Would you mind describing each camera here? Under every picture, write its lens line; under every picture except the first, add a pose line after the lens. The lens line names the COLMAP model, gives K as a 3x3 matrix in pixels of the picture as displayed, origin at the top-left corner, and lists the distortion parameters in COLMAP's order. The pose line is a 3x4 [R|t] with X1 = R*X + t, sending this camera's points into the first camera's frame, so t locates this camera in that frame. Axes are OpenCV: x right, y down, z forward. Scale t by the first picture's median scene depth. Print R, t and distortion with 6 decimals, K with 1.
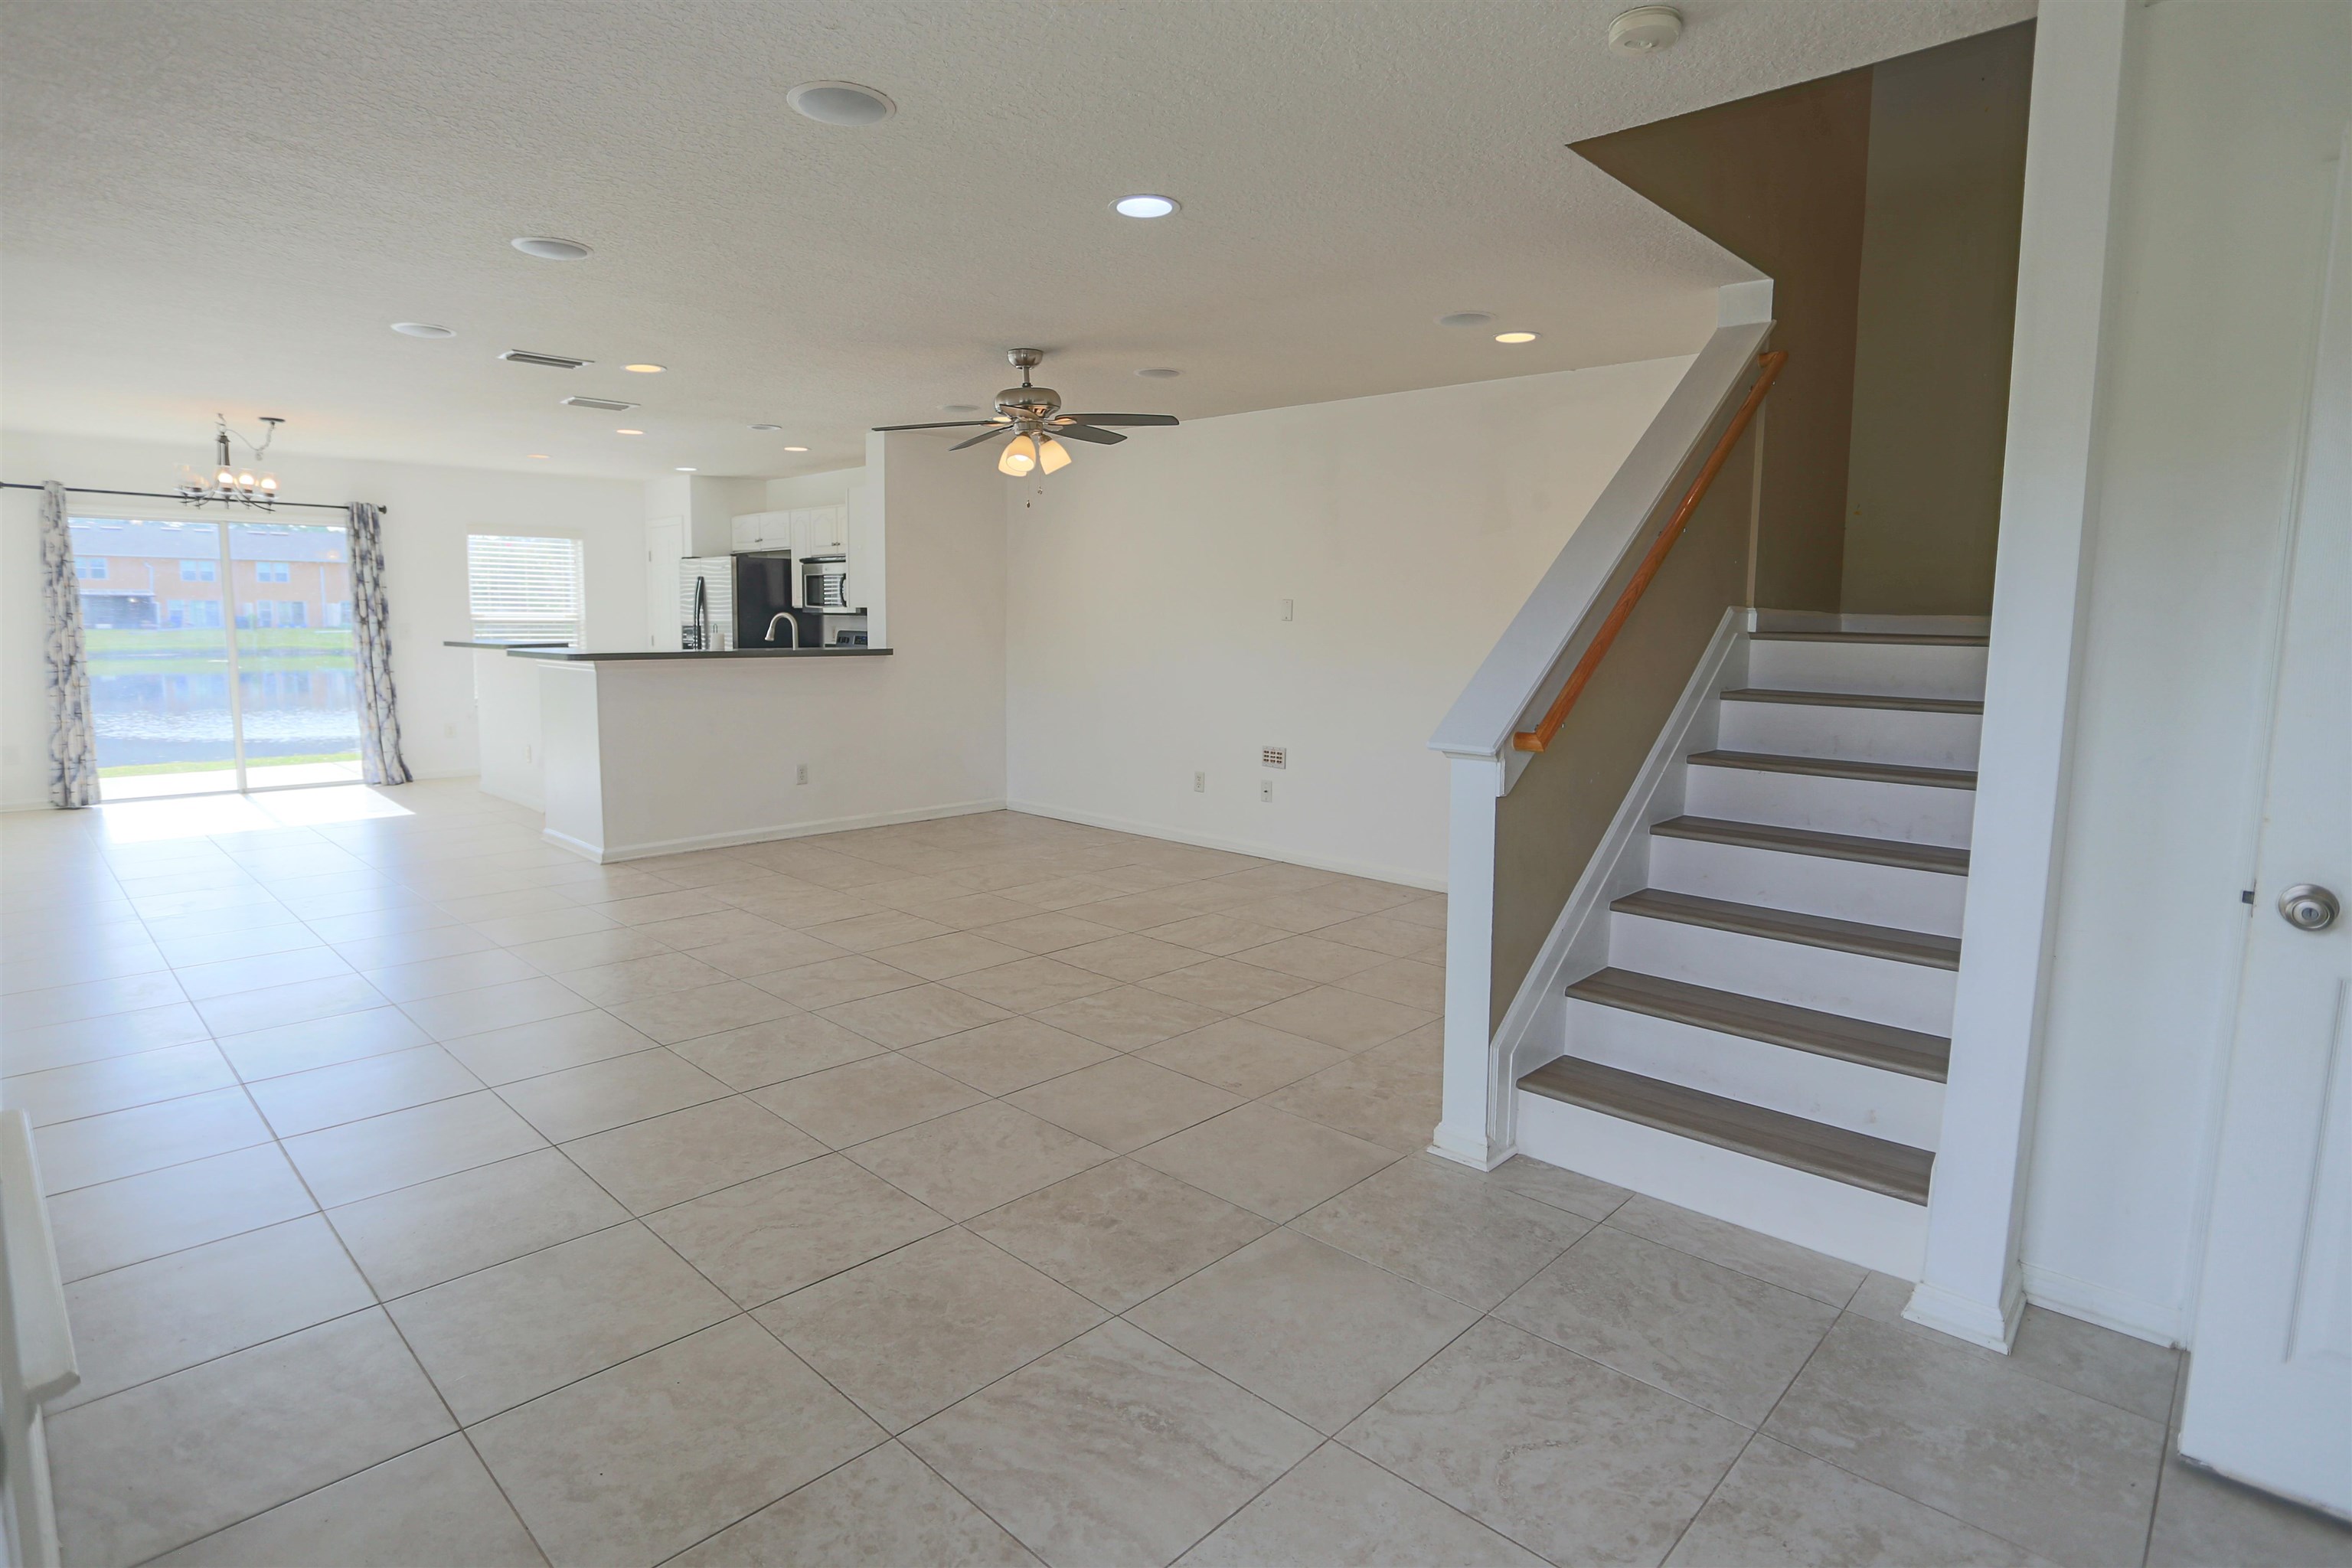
lens RADIAL K [[1218.9, 0, 1168.5], [0, 1218.9, 766.7], [0, 0, 1]] dist [-0.079862, 0.032224]
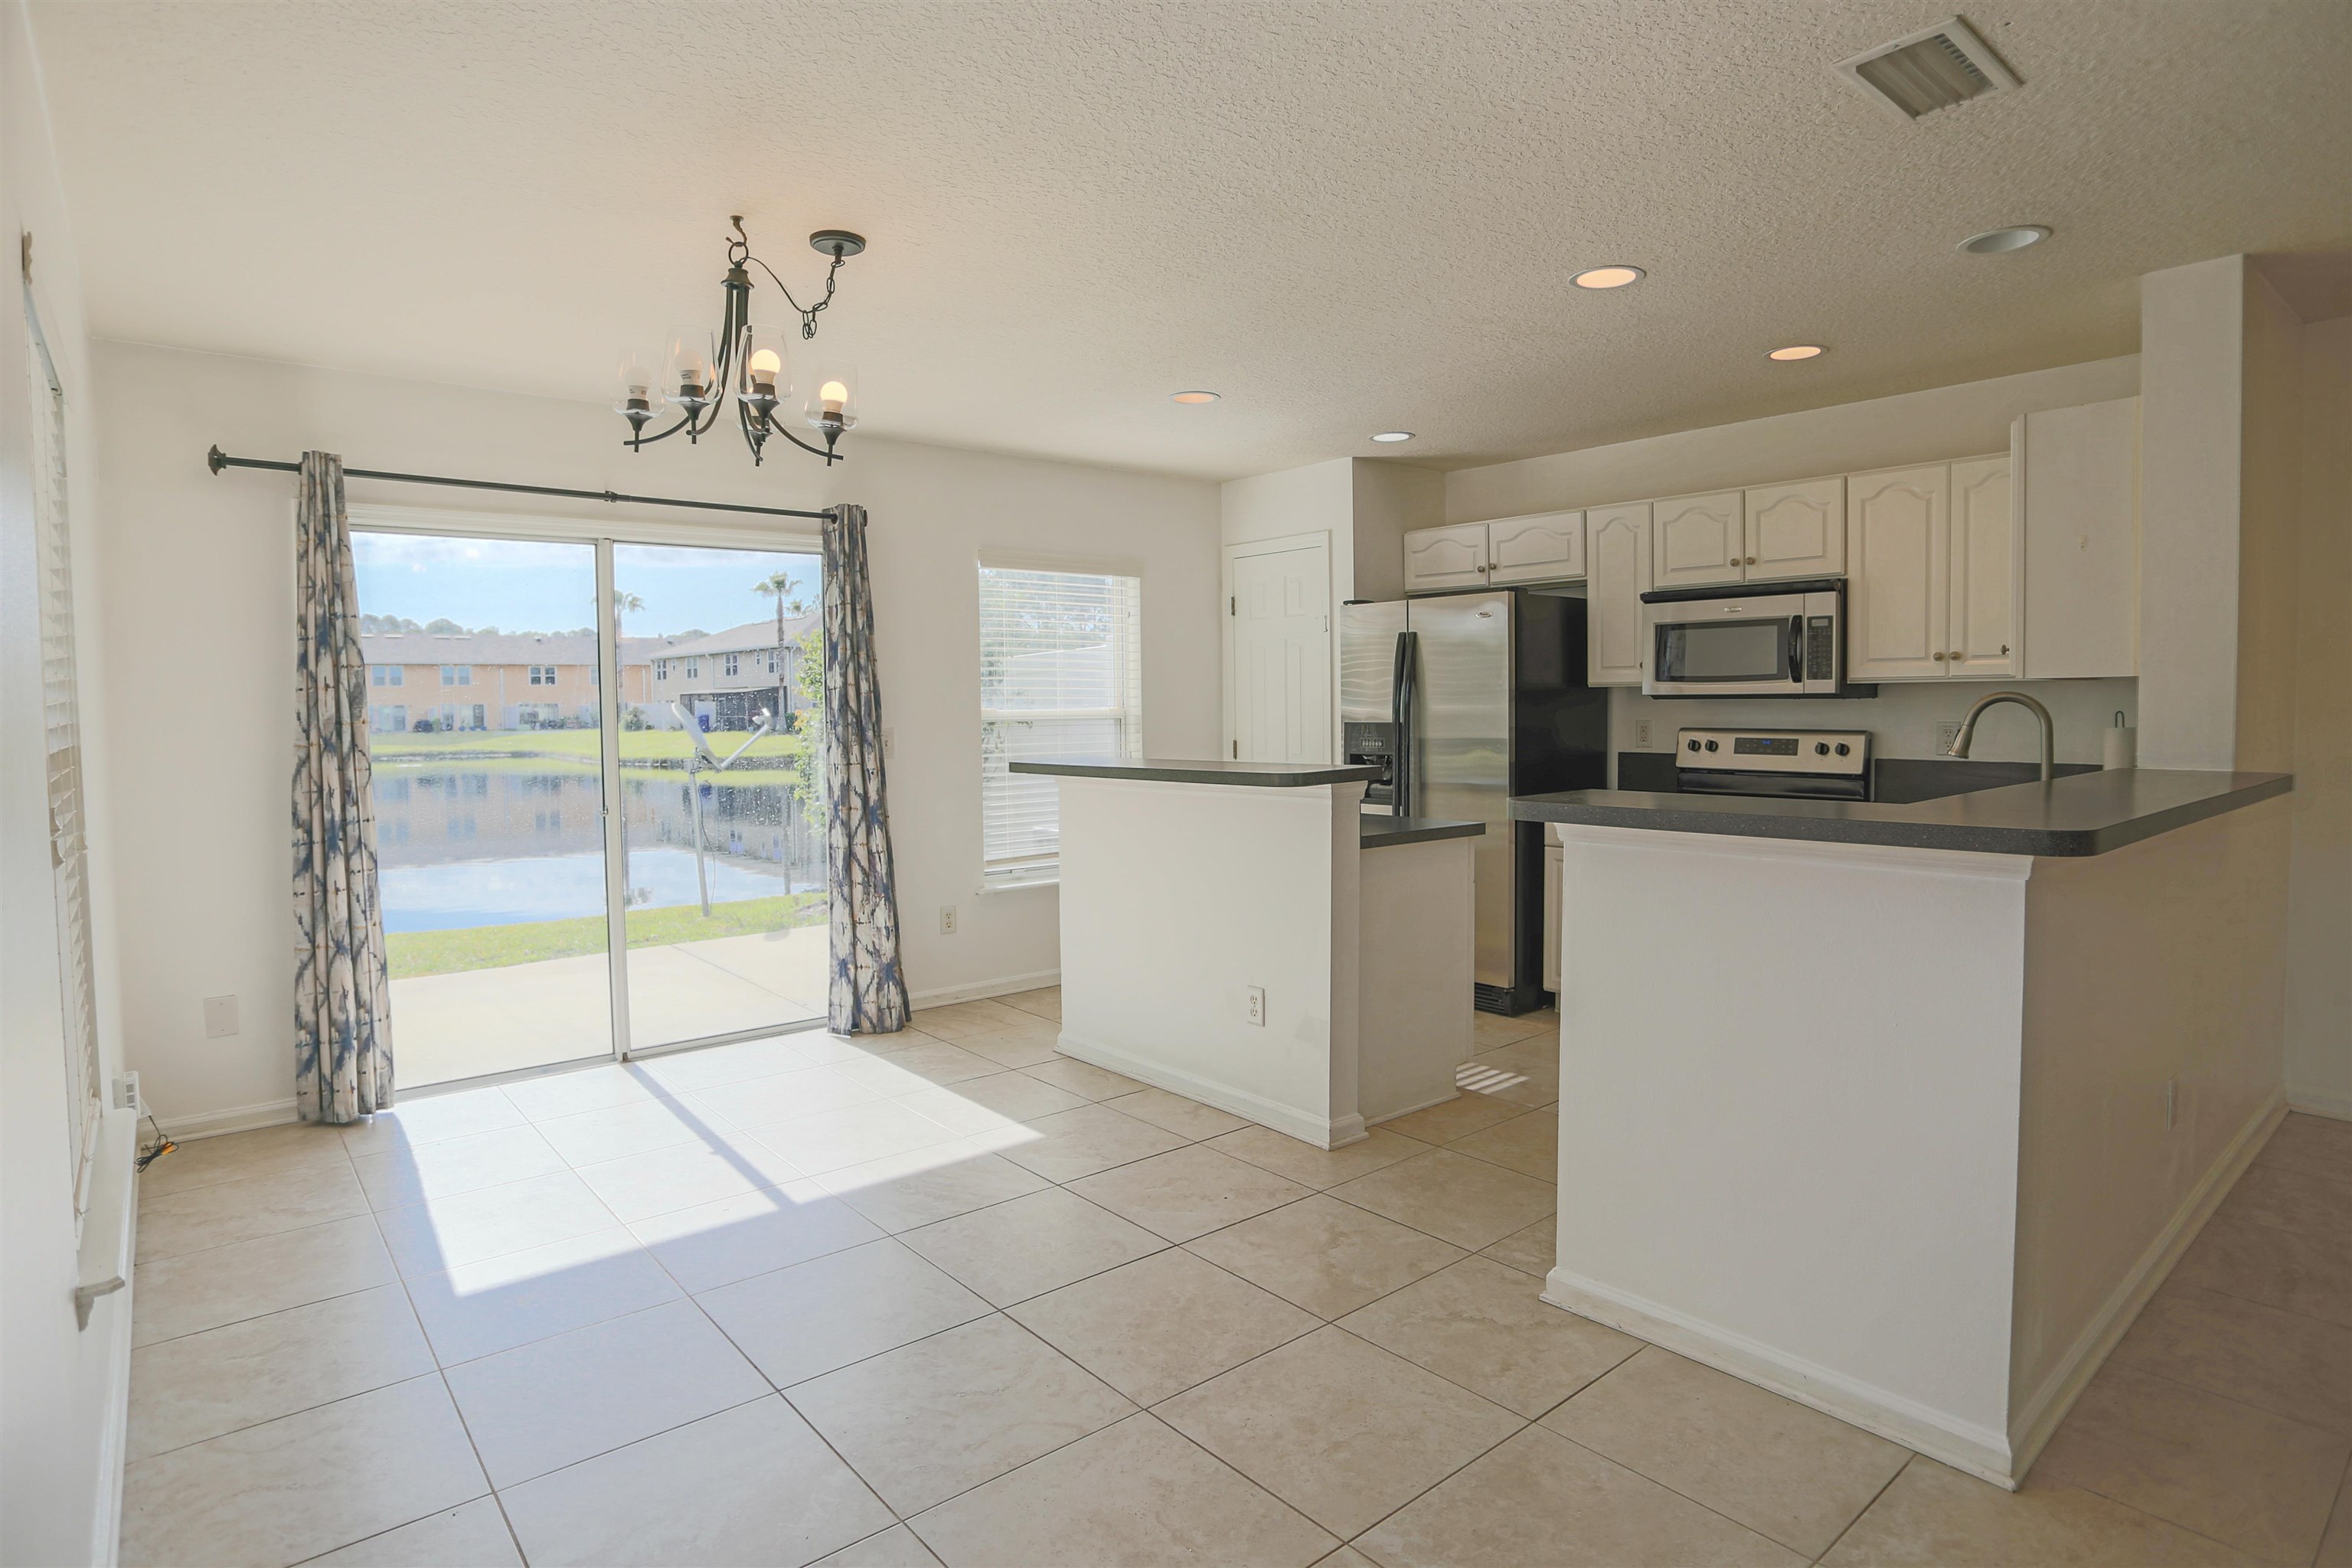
lens RADIAL K [[1251.4, 0, 1167.7], [0, 1251.4, 777.7], [0, 0, 1]] dist [-0.080503, 0.021779]
pose [[0.993493, -0.018748, -0.112343, -0.462238], [0.011721, 0.997952, -0.062890, -0.062050], [0.113292, 0.061164, 0.991677, 0.458081]]
